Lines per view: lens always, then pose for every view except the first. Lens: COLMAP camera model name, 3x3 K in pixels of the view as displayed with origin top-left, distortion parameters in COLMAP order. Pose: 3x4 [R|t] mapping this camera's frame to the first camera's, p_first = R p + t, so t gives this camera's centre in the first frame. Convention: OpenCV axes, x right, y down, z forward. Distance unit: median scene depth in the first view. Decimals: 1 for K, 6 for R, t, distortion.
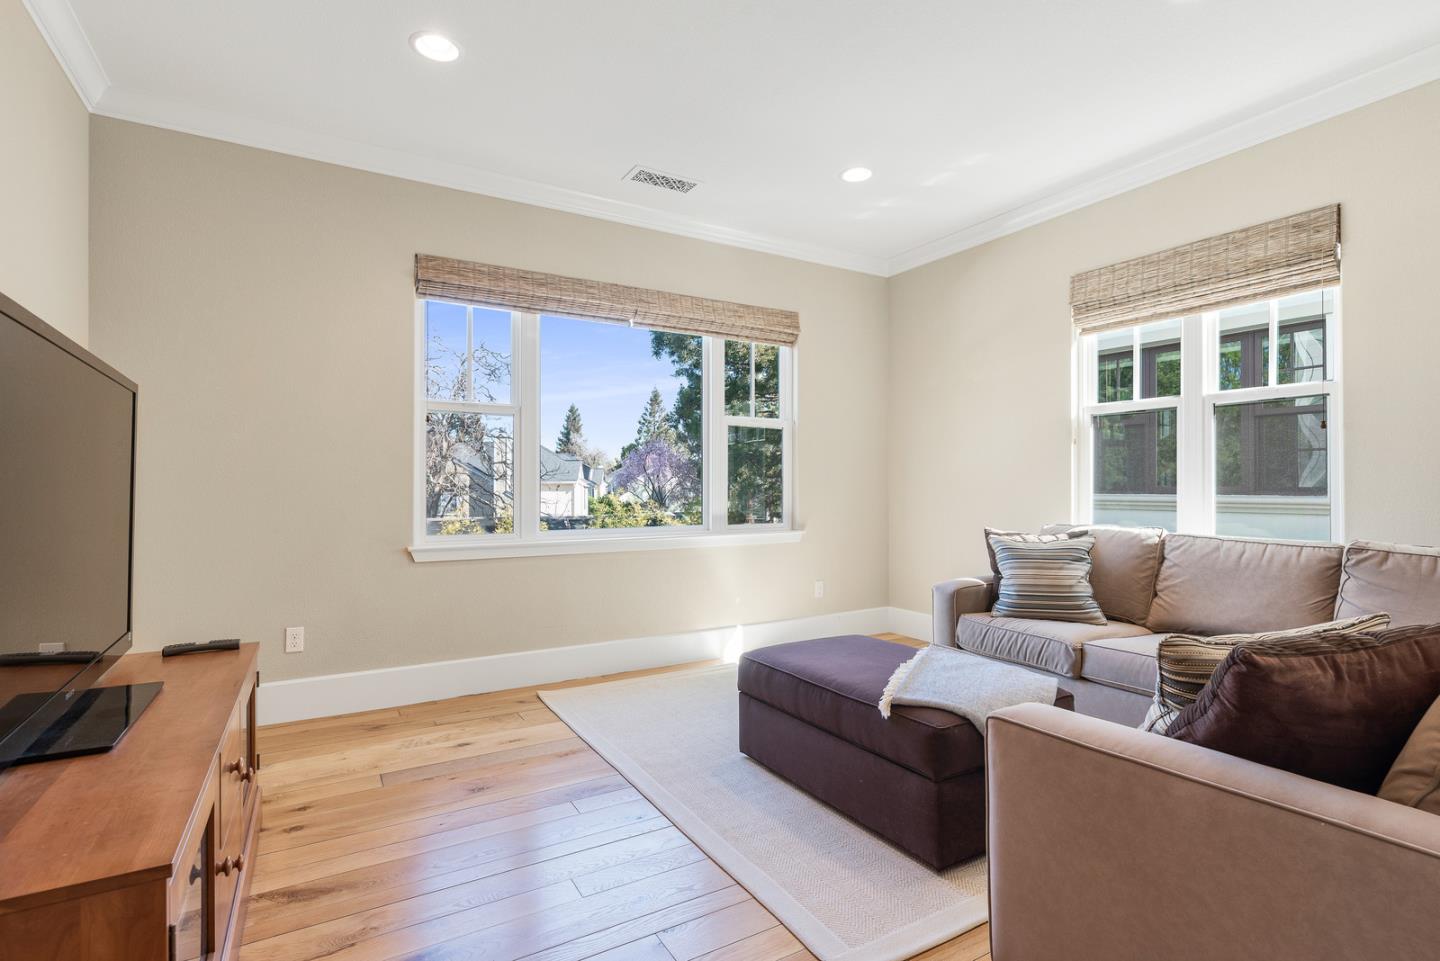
lens RADIAL K [[697.0, 0, 719.7], [0, 697.0, 483.6], [0, 0, 1]] dist [-0.001451, -0.000180]
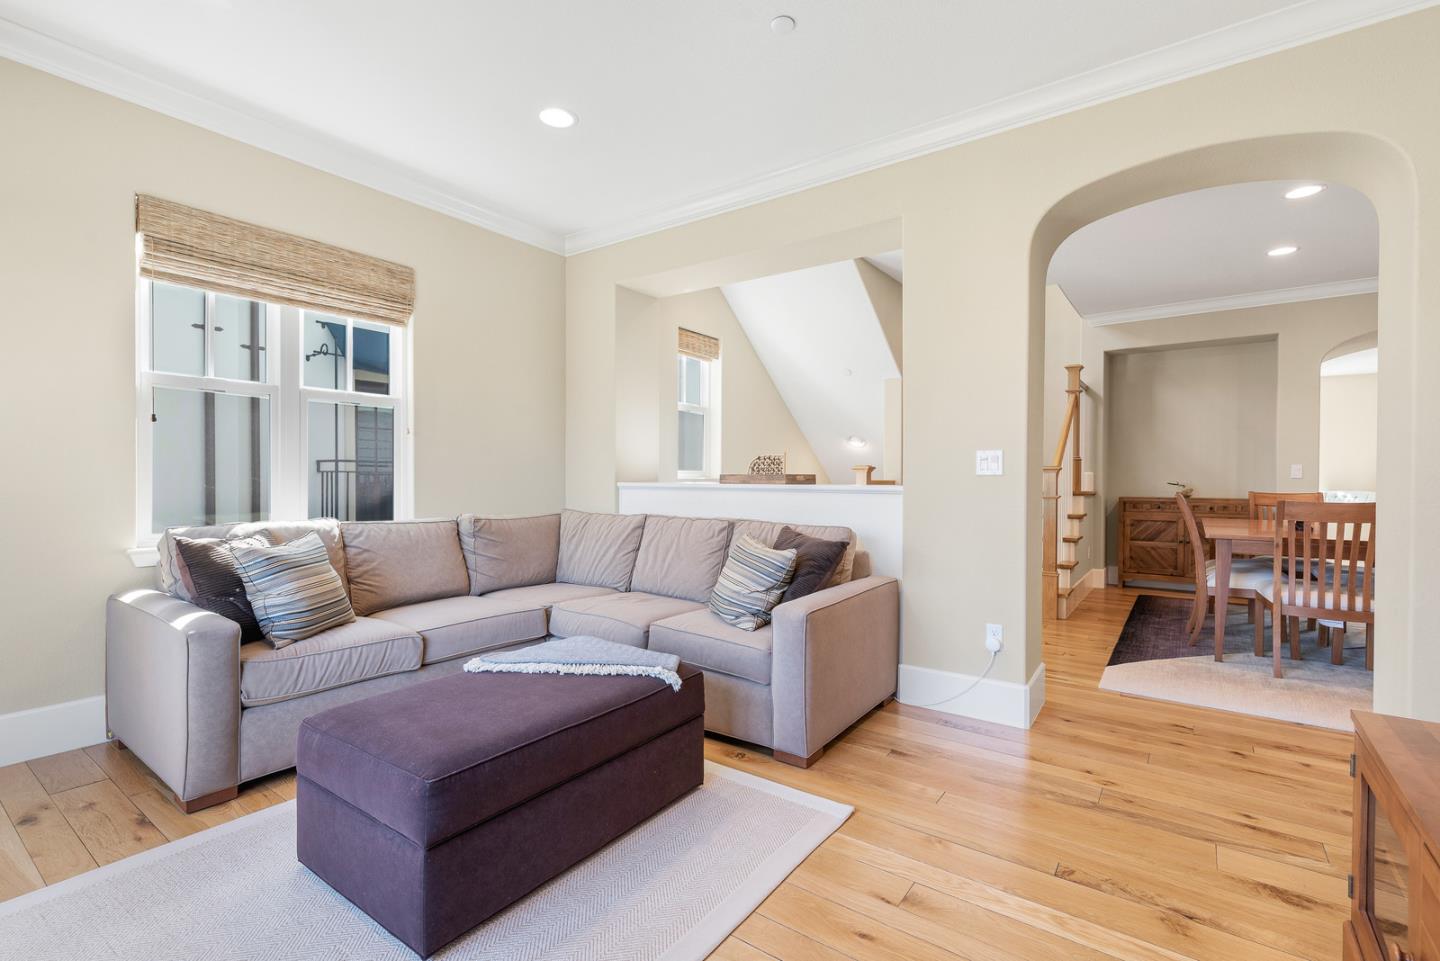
lens RADIAL K [[651.7, 0, 721.6], [0, 651.7, 480.5], [0, 0, 1]] dist [0.000892, -0.000066]
pose [[-0.396666, -0.004097, 0.917954, -0.469465], [-0.008690, 0.999962, 0.000708, 0.003189], [-0.917922, -0.007696, -0.396687, 0.867621]]
